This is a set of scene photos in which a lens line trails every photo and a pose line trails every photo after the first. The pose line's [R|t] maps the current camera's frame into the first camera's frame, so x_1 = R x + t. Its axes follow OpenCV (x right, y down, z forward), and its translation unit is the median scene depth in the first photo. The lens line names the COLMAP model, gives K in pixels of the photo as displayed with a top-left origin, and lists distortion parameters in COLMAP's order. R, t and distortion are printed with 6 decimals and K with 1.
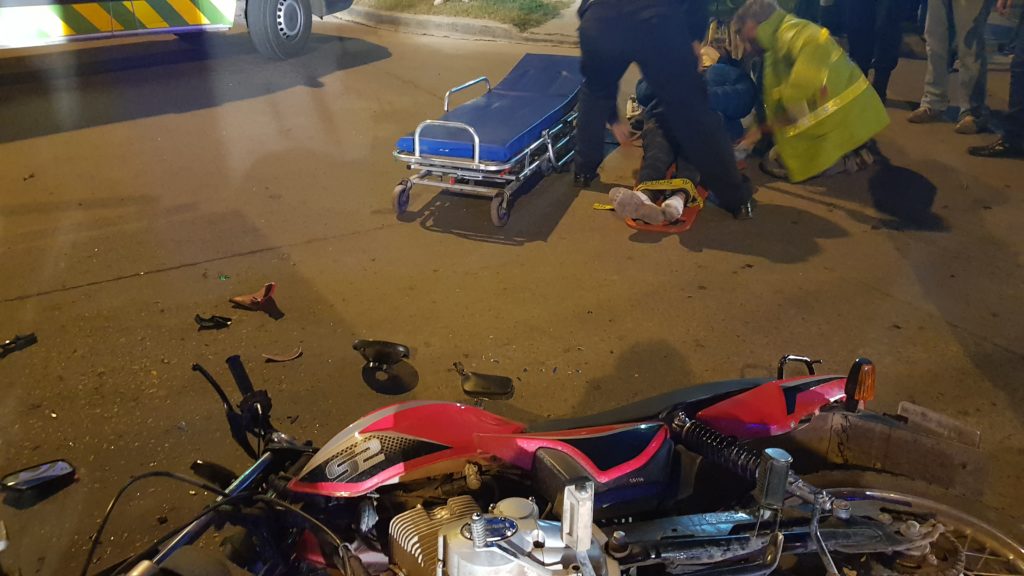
lens RADIAL K [[777.2, 0, 516.3], [0, 777.2, 282.5], [0, 0, 1]] dist [0.091968, -0.164465]
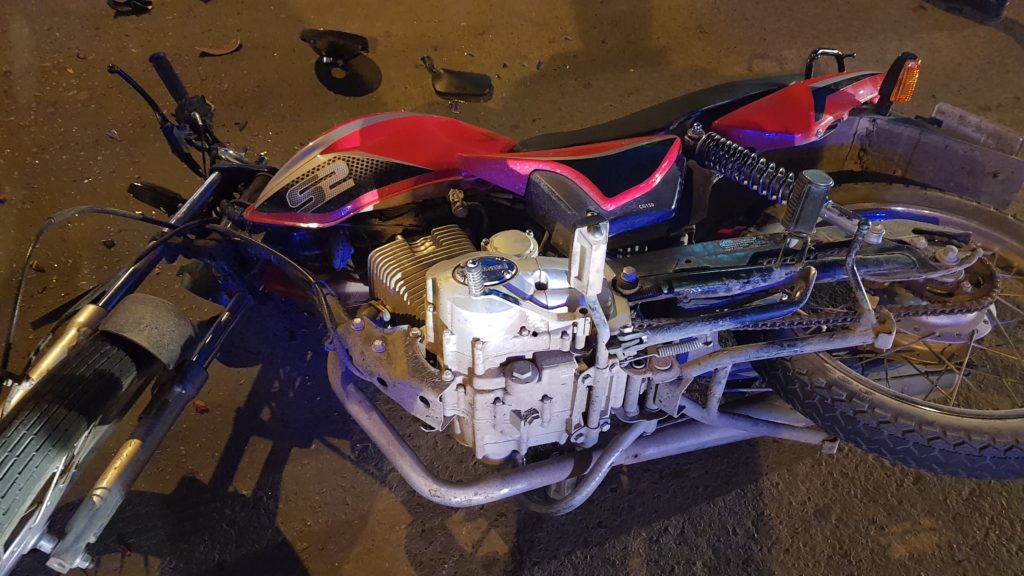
lens RADIAL K [[777.2, 0, 516.3], [0, 777.2, 282.5], [0, 0, 1]] dist [0.091968, -0.164465]
pose [[0.998758, -0.021361, 0.045006, -0.021981], [0.002004, 0.919901, 0.392145, -0.007736], [-0.049777, -0.391568, 0.918802, 0.111651]]
